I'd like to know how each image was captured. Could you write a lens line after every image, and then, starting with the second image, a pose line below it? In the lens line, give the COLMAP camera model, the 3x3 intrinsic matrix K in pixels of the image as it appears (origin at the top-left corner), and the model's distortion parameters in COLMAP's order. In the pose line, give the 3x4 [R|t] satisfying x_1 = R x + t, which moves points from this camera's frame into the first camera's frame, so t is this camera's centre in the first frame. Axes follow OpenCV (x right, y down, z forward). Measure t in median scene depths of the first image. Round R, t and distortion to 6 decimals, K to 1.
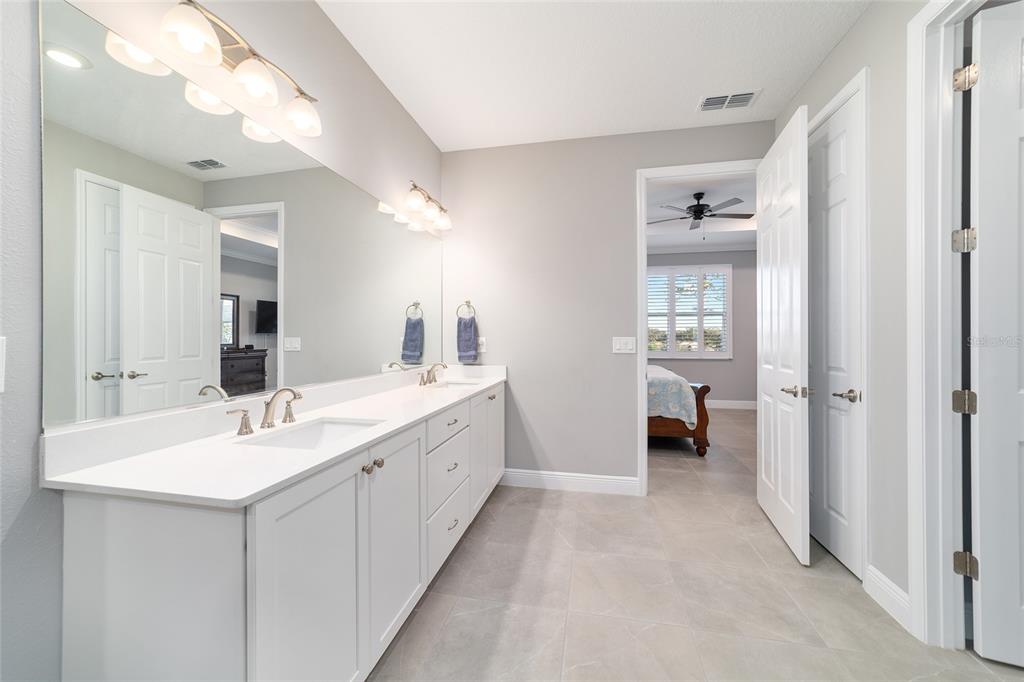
lens RADIAL K [[398.7, 0, 508.4], [0, 398.7, 339.2], [0, 0, 1]] dist [0.000279, 0.000260]
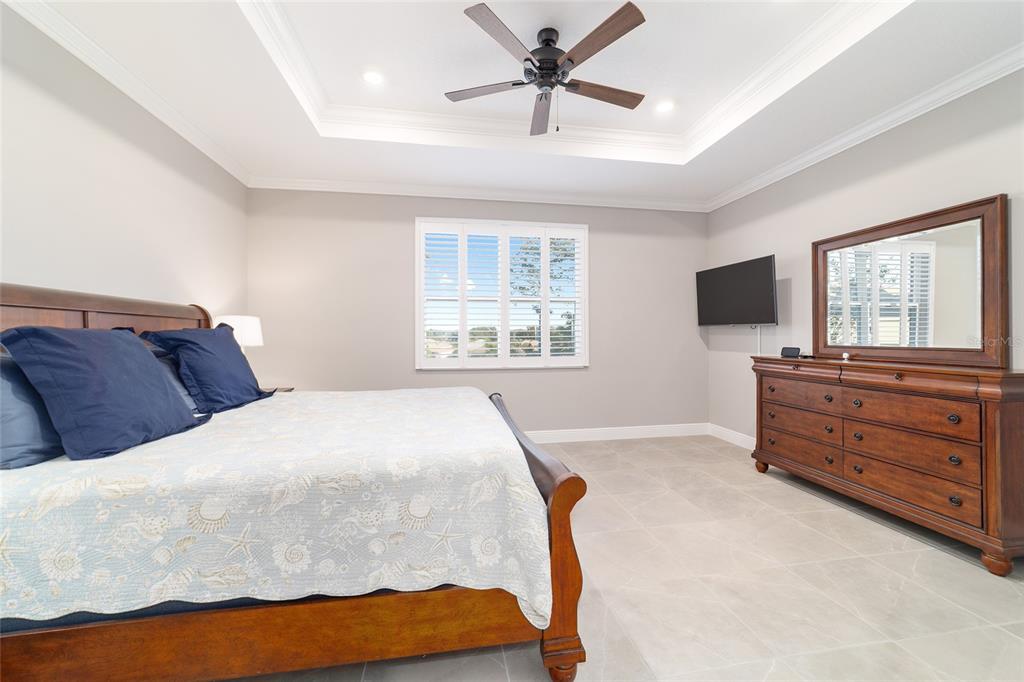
lens RADIAL K [[398.7, 0, 508.4], [0, 398.7, 339.2], [0, 0, 1]] dist [0.000279, 0.000260]
pose [[0.931851, -0.002257, 0.362835, 0.092492], [-0.000218, 0.999977, 0.006780, -0.000422], [-0.362842, -0.006397, 0.931829, 0.203479]]
